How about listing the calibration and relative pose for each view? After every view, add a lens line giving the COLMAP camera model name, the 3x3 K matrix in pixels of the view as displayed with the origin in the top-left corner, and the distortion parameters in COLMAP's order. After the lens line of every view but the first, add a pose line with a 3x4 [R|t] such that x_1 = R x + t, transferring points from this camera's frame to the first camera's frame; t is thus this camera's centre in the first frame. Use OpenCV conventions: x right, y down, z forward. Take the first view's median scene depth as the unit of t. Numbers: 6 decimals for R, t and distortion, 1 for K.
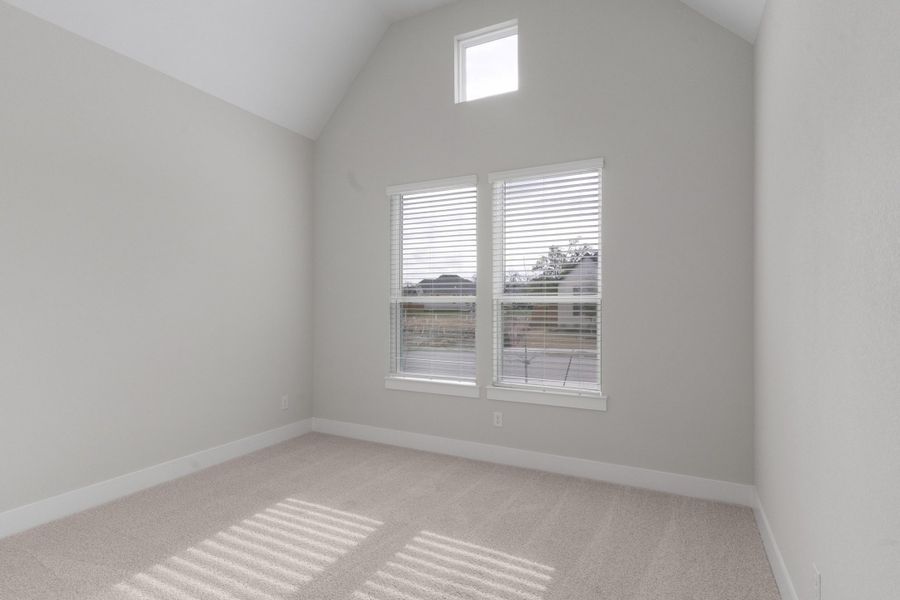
lens RADIAL K [[457.3, 0, 450.0], [0, 457.3, 300.0], [0, 0, 1]] dist [-0.056308, -0.000036]
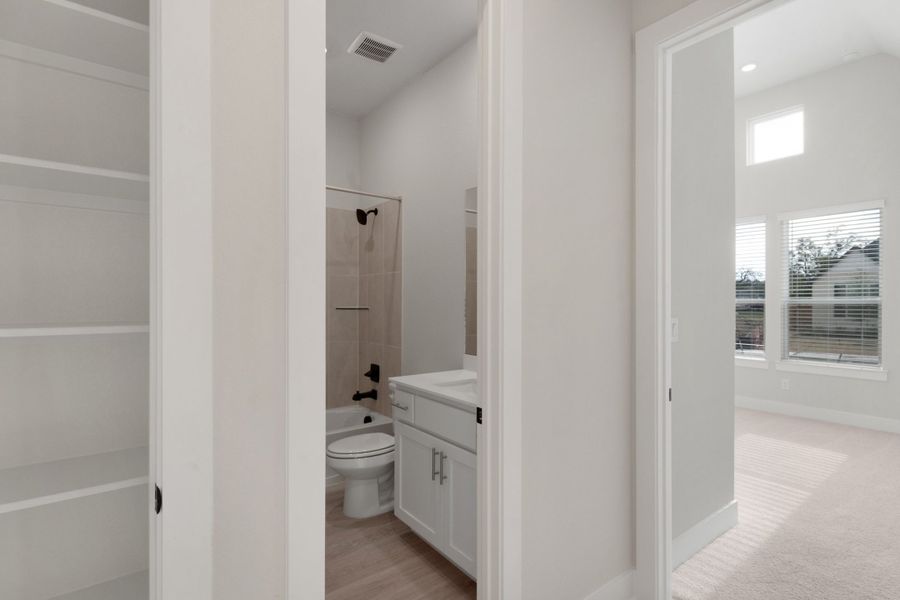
lens RADIAL K [[432.7, 0, 450.0], [0, 432.7, 300.0], [0, 0, 1]] dist [0.000673, 0.000275]
pose [[0.896685, -0.001357, -0.442666, -0.227691], [0.000539, 0.999998, -0.001974, -0.002844], [0.442668, 0.001531, 0.896684, -0.664190]]
